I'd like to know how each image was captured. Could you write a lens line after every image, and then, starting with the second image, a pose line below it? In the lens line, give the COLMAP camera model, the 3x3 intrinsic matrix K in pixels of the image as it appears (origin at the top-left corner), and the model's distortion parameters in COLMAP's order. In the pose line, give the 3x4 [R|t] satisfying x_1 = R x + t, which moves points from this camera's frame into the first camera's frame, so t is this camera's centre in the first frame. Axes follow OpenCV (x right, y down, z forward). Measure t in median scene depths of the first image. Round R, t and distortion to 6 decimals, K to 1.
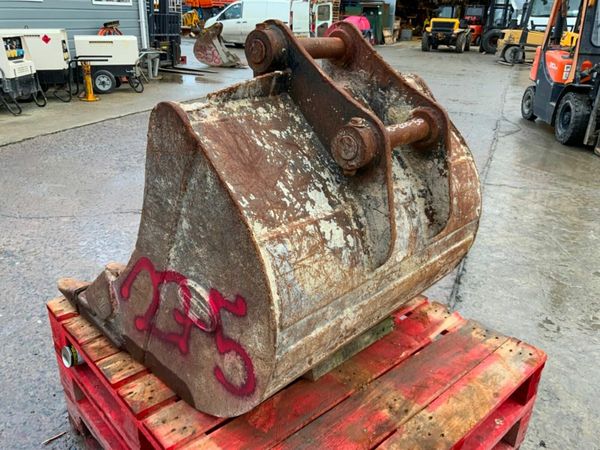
lens RADIAL K [[500.0, 0, 299.1], [0, 500.0, 222.2], [0, 0, 1]] dist [0.097953, -0.199064]
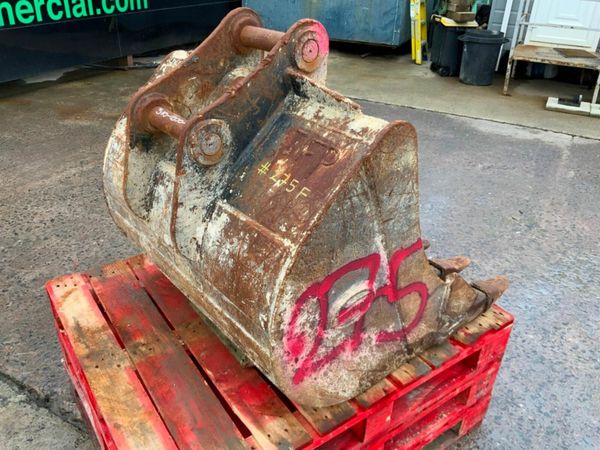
lens RADIAL K [[500.0, 0, 299.1], [0, 500.0, 222.2], [0, 0, 1]] dist [0.097953, -0.199064]
pose [[-0.126461, 0.437787, -0.890141, 1.087306], [-0.413305, 0.792493, 0.448479, -0.545696], [0.901768, 0.424615, 0.080720, 1.151778]]
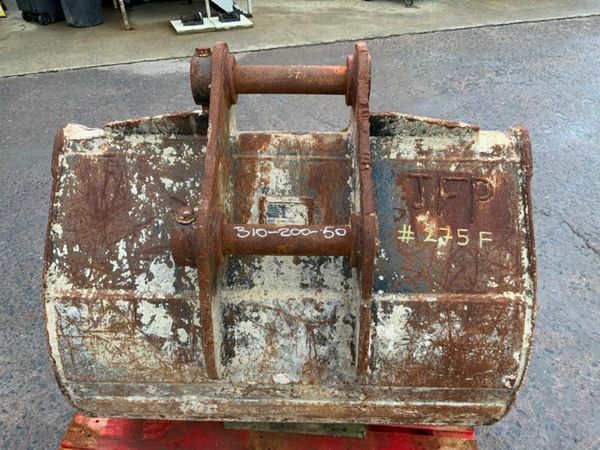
lens RADIAL K [[500.0, 0, 299.1], [0, 500.0, 222.2], [0, 0, 1]] dist [0.097953, -0.199064]
pose [[0.667866, 0.407880, -0.622567, 0.603300], [-0.265709, 0.912010, 0.312469, -0.399829], [0.695237, -0.043266, 0.717477, 0.475245]]
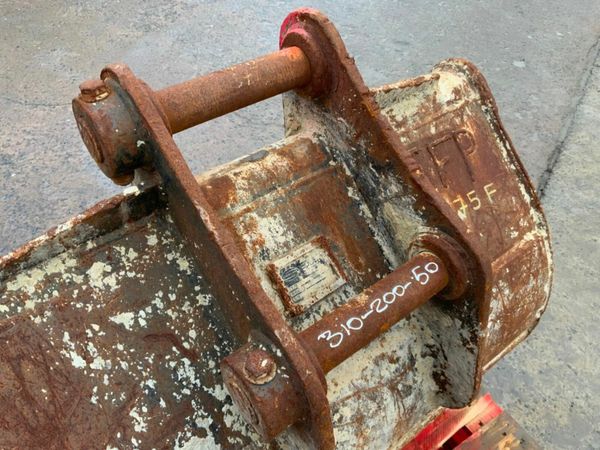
lens RADIAL K [[500.0, 0, 299.1], [0, 500.0, 222.2], [0, 0, 1]] dist [0.097953, -0.199064]
pose [[0.987746, 0.081982, -0.132801, 0.169920], [-0.030643, 0.936231, 0.350045, -0.408585], [0.153030, -0.341687, 0.927271, 0.520296]]
